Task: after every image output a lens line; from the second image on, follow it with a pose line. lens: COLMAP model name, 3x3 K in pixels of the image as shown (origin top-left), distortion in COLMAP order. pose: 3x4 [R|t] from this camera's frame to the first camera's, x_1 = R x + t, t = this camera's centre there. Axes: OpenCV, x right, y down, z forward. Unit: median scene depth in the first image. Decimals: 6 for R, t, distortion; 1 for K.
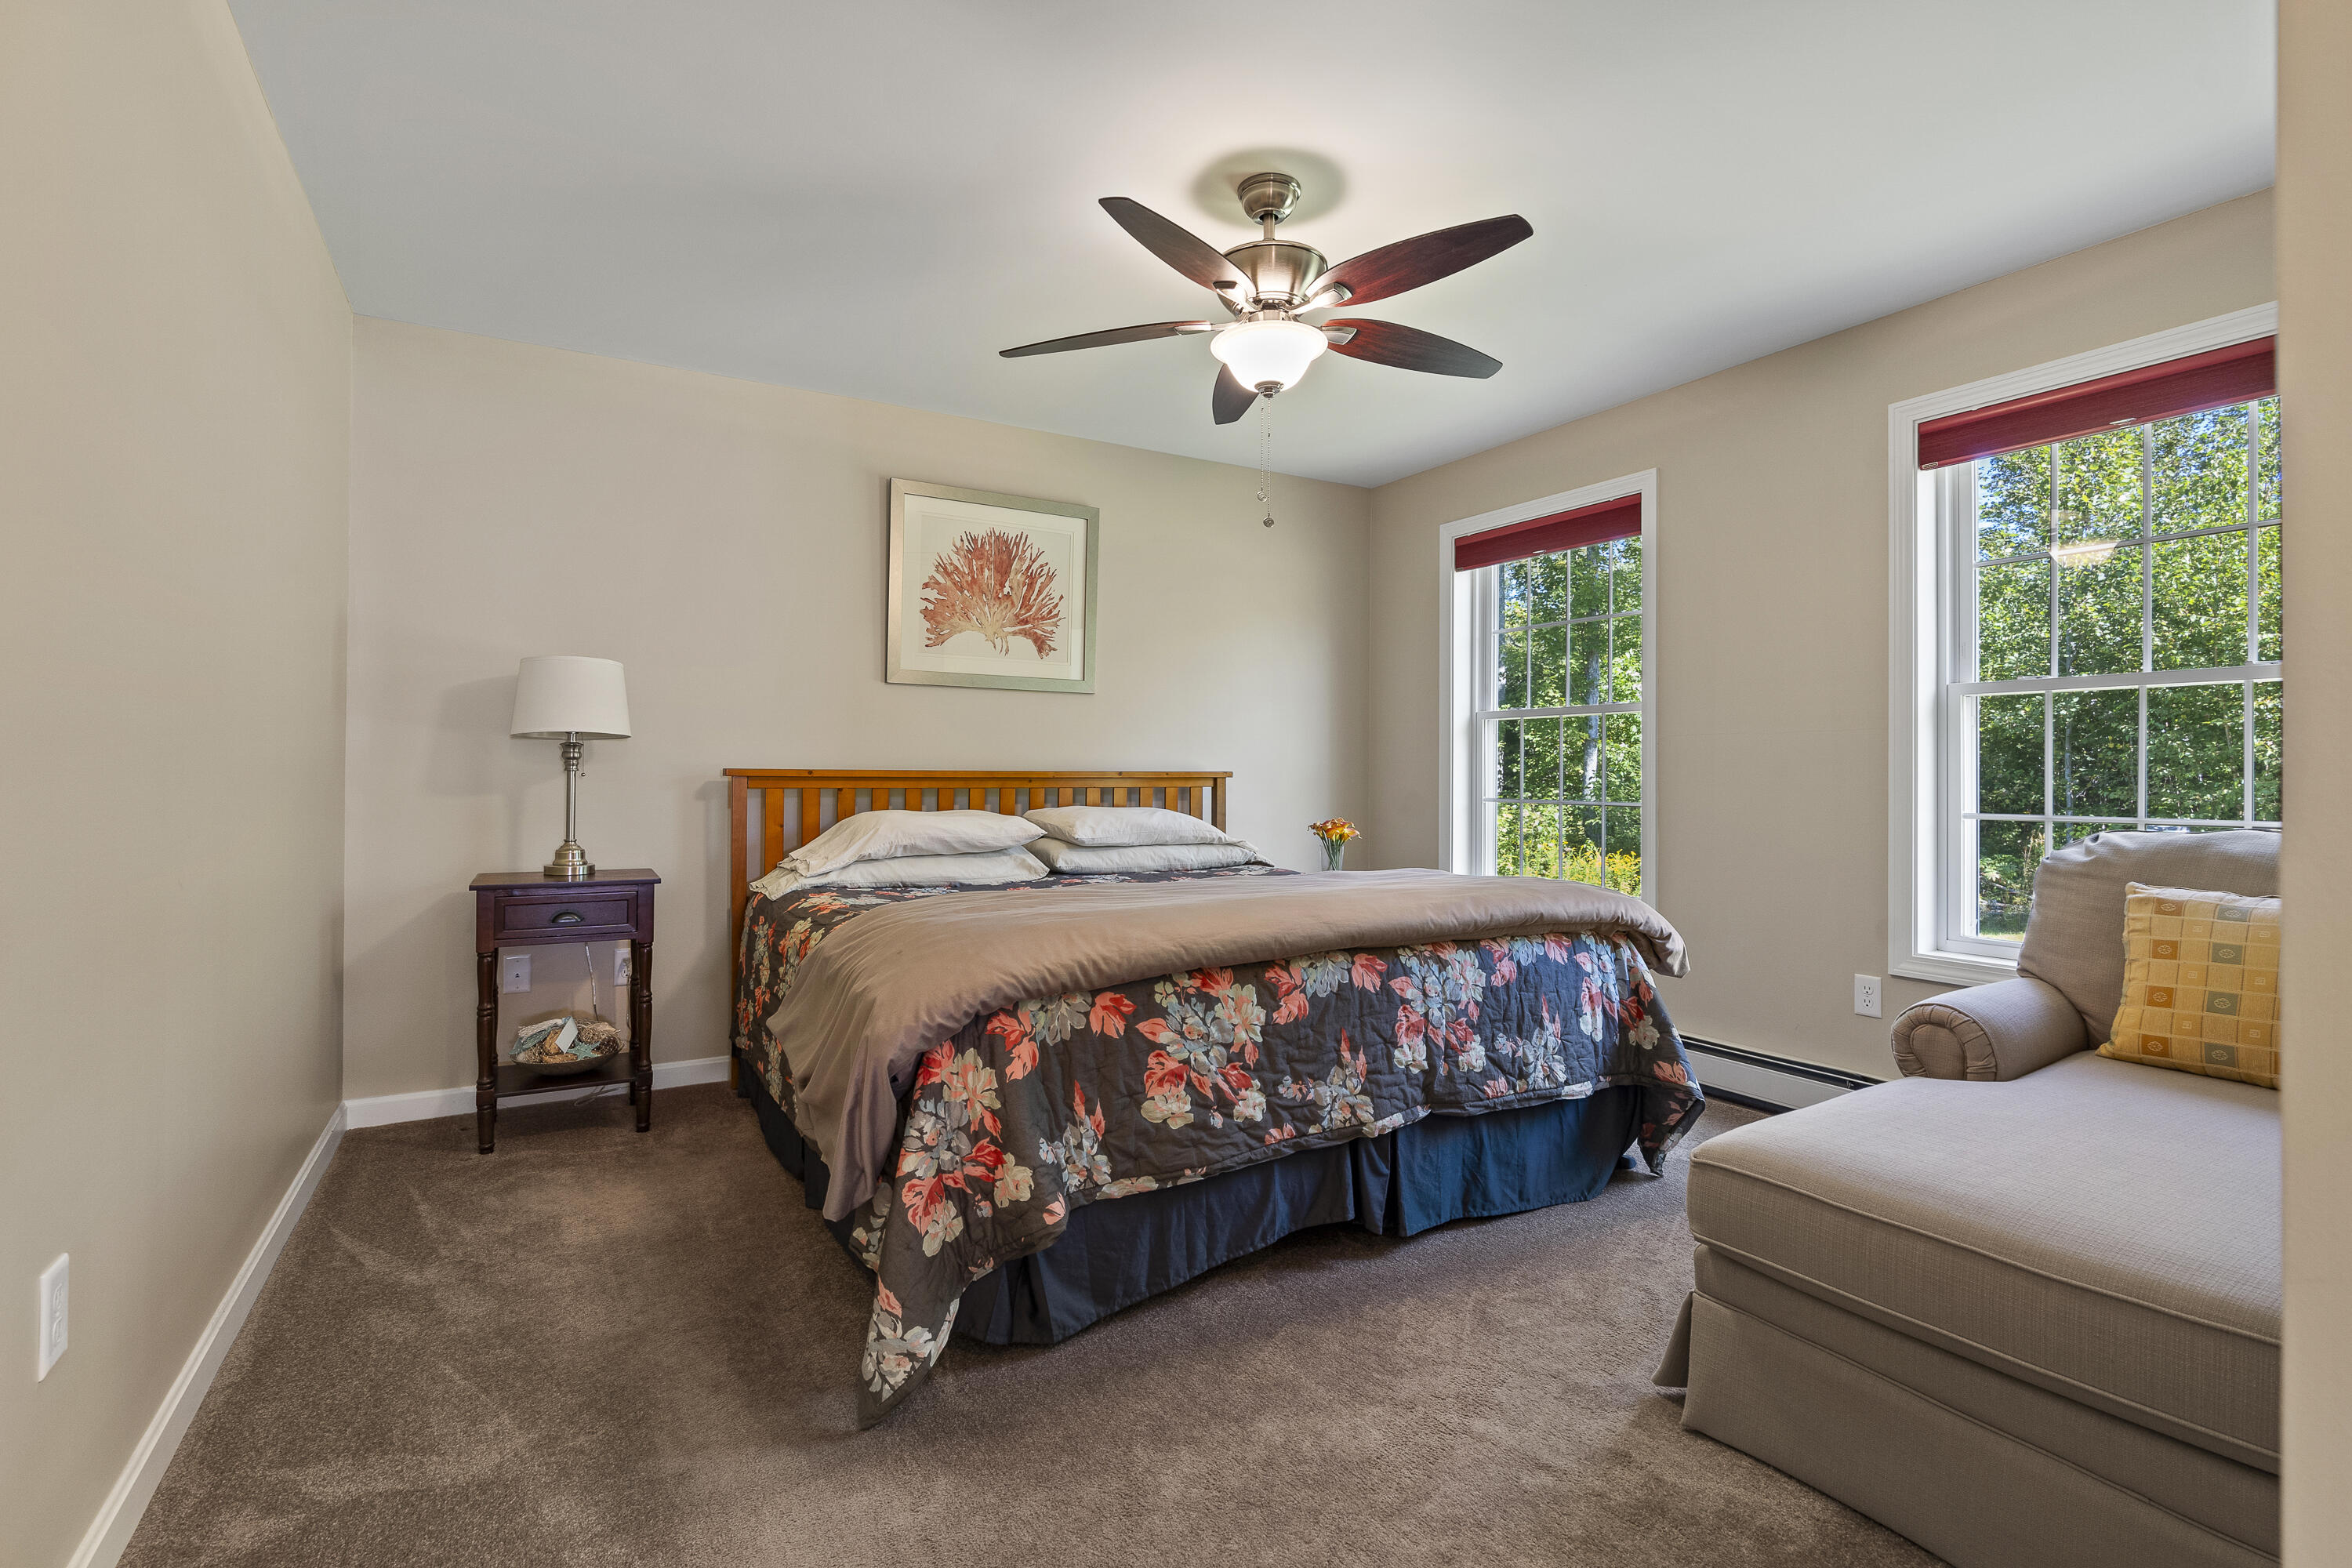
lens RADIAL K [[1099.2, 0, 1174.4], [0, 1099.2, 778.8], [0, 0, 1]] dist [-0.000687, -0.000189]
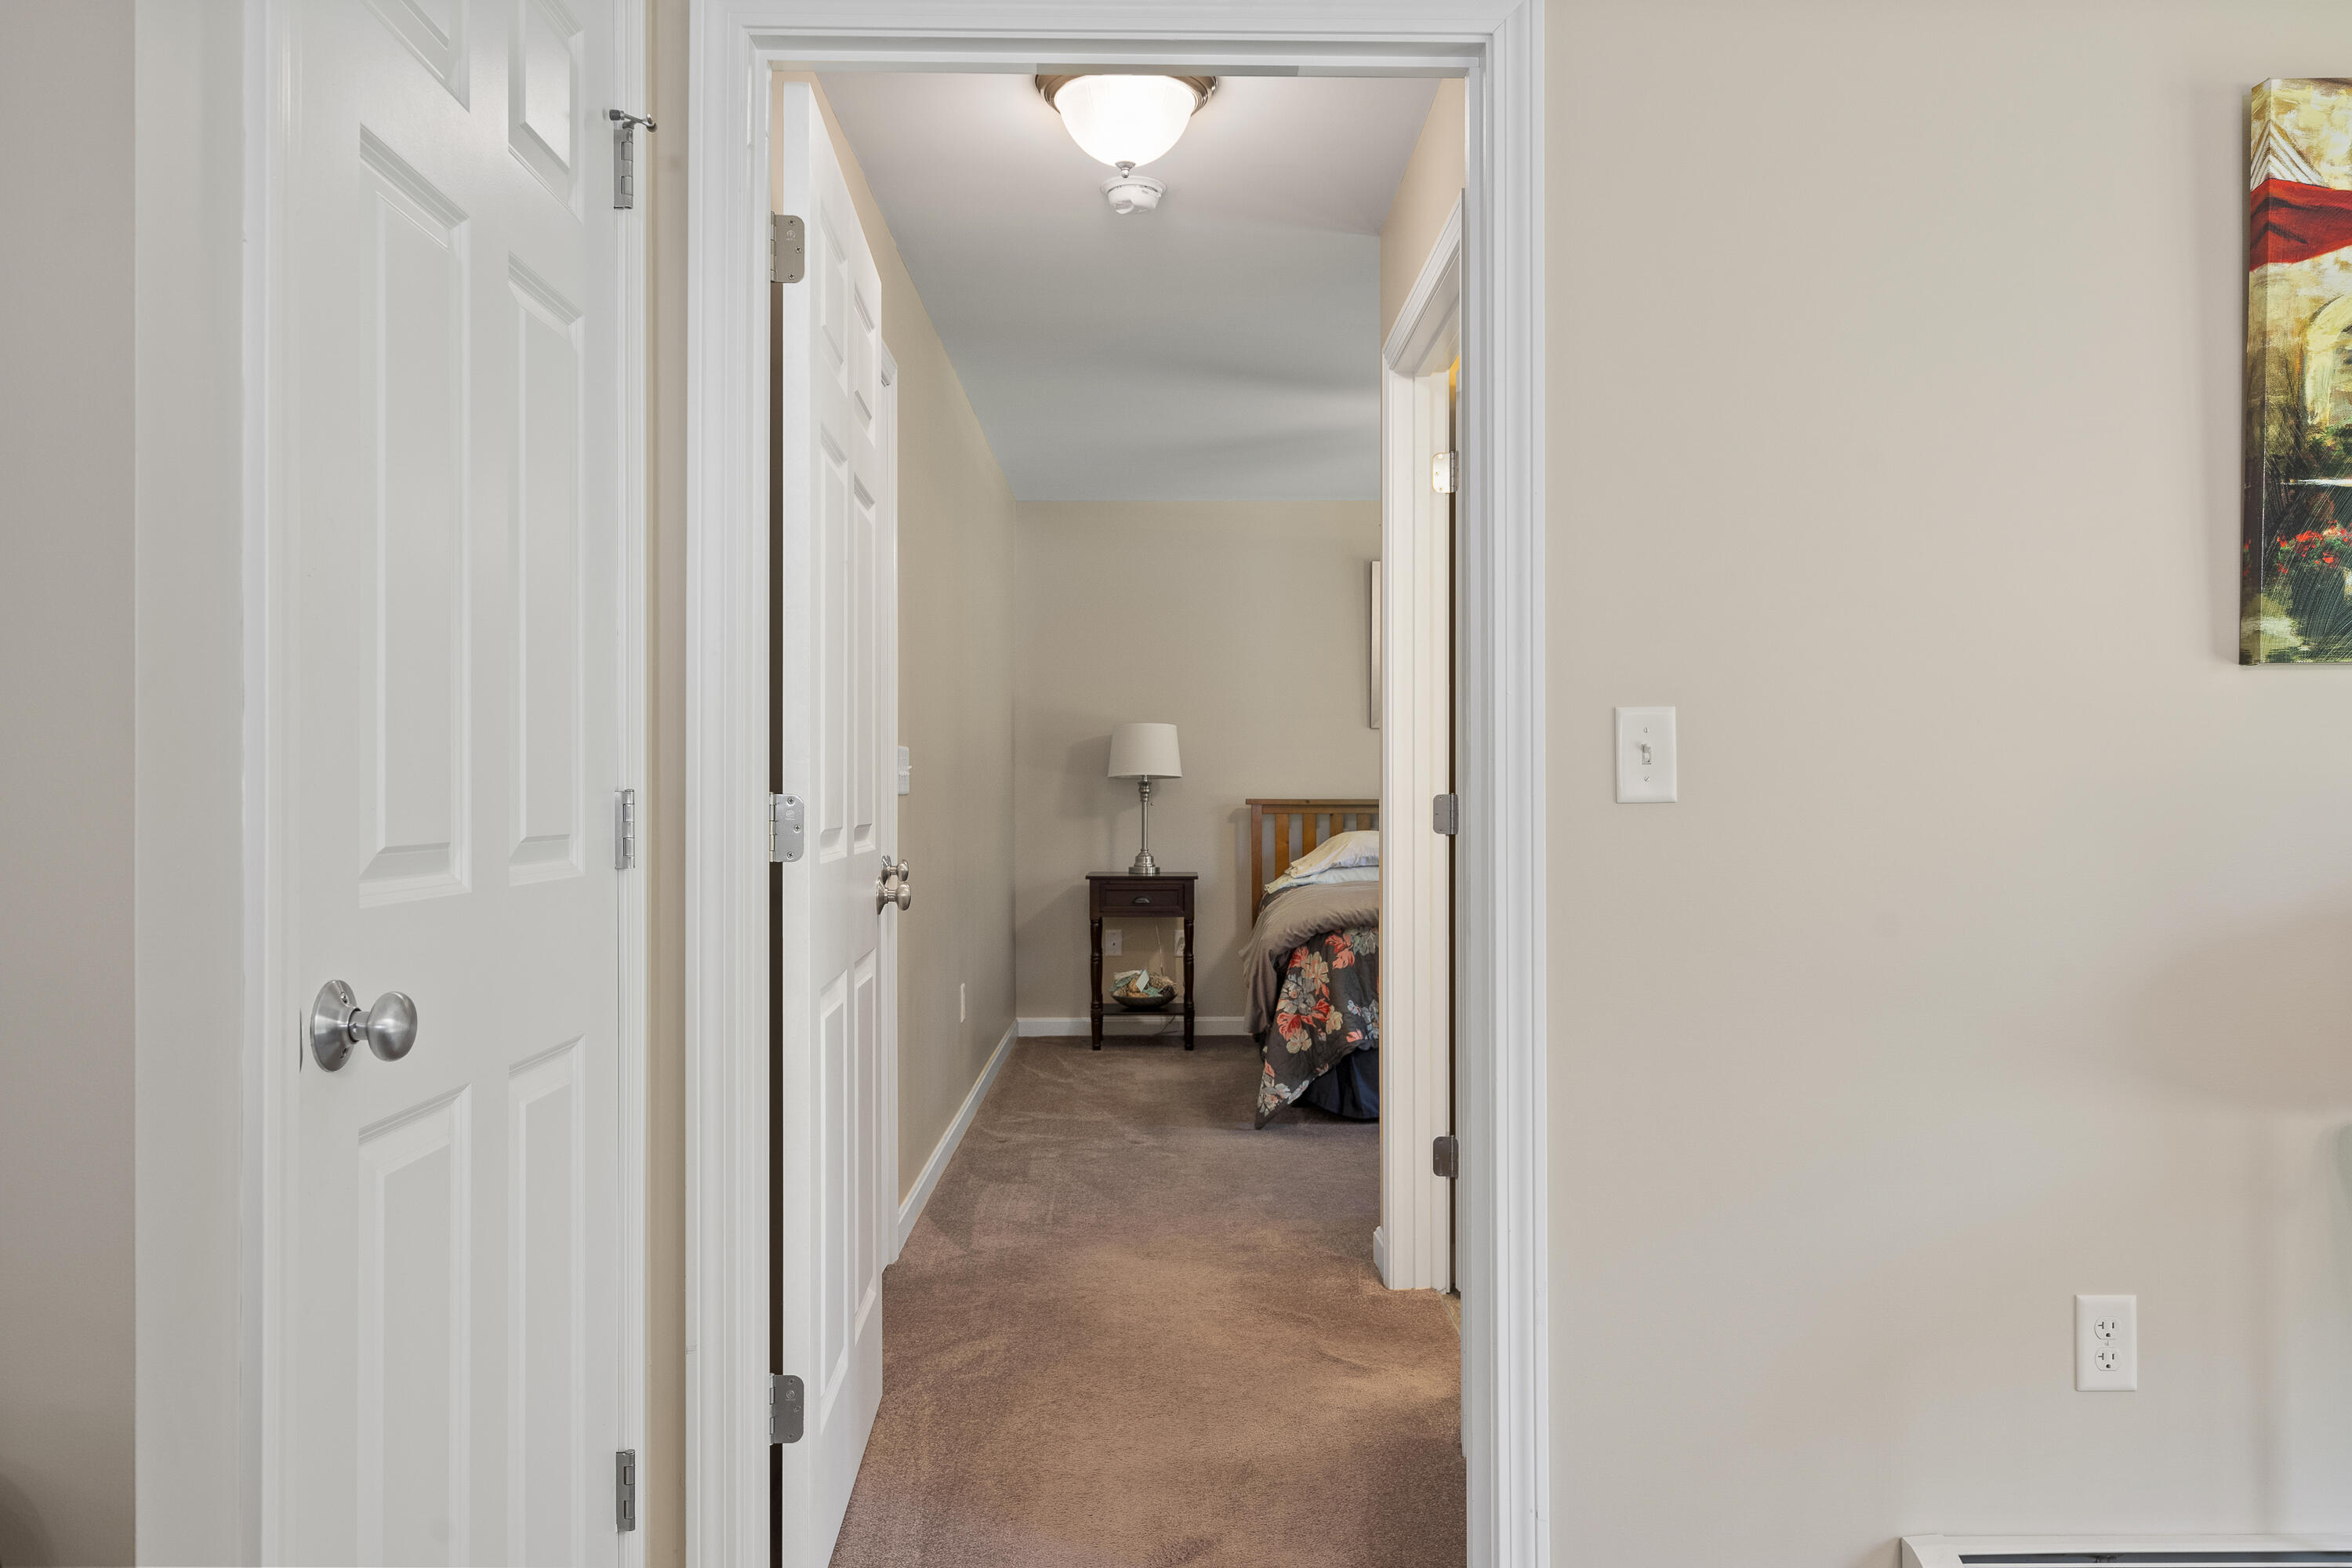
lens RADIAL K [[1762.7, 0, 1176.6], [0, 1762.7, 789.3], [0, 0, 1]] dist [0.000360, -0.000001]
pose [[0.871874, -0.009503, -0.489638, 0.703502], [0.006110, 0.999945, -0.008527, -0.004474], [0.489692, 0.004443, 0.871884, -1.131647]]
